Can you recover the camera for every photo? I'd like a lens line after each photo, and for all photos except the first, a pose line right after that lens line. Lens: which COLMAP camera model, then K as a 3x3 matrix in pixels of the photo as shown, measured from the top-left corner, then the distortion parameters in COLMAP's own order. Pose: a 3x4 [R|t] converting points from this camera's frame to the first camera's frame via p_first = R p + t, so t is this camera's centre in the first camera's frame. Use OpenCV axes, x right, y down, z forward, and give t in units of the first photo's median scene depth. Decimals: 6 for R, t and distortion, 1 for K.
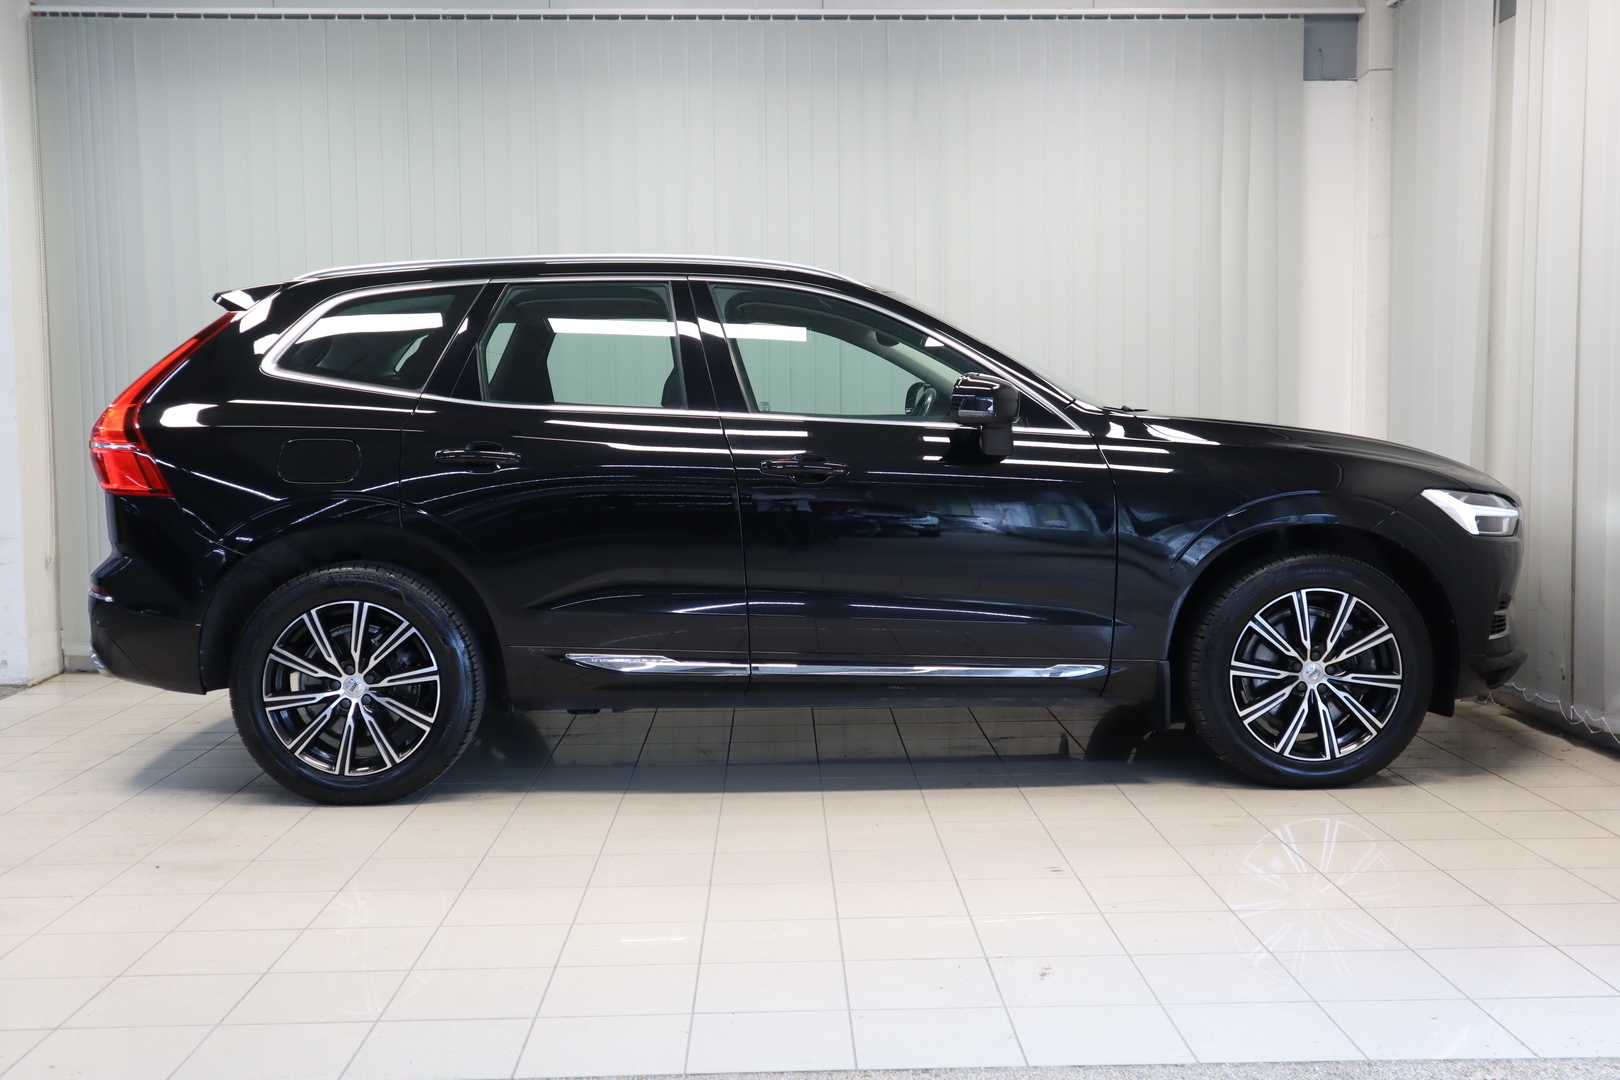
lens RADIAL K [[1725.9, 0, 810.0], [0, 1725.9, 540.0], [0, 0, 1]] dist [-0.006852, 0.029631]
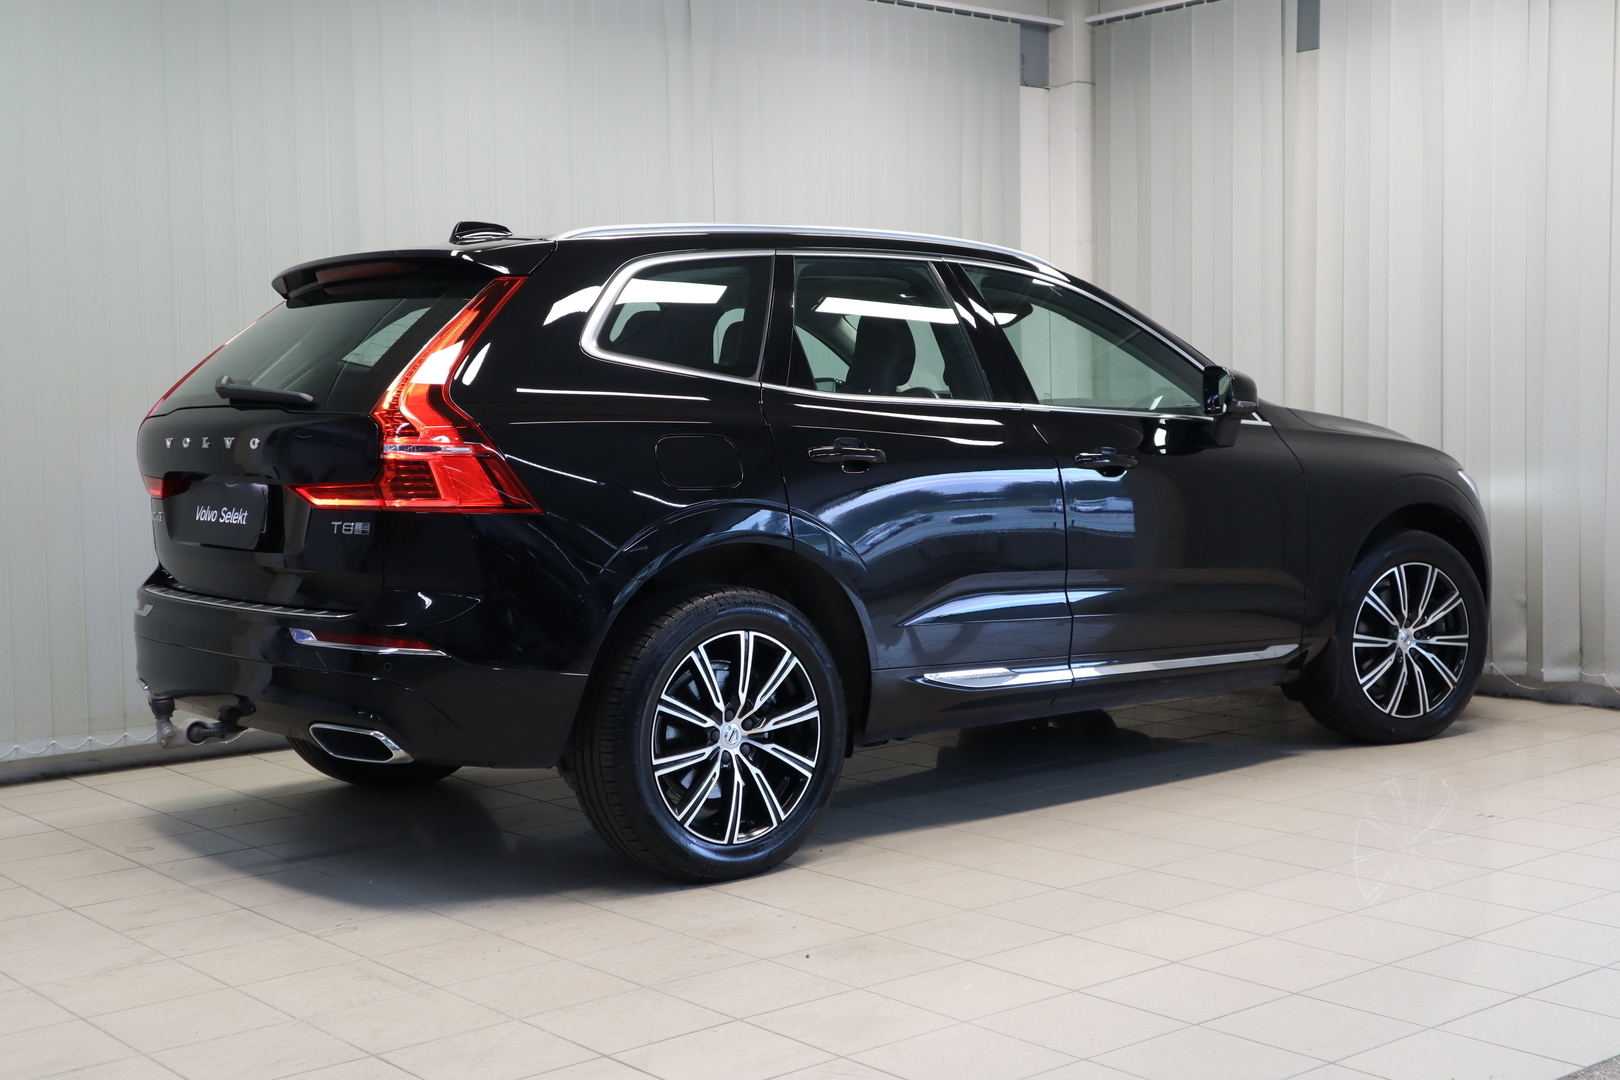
lens RADIAL K [[2051.9, 0, 810.0], [0, 2051.9, 540.0], [0, 0, 1]] dist [0.013522, 0.004482]
pose [[0.781902, -0.040543, 0.622082, -0.803611], [0.052683, 0.998611, -0.001136, -0.005151], [-0.621172, 0.033662, 0.782951, 0.193832]]
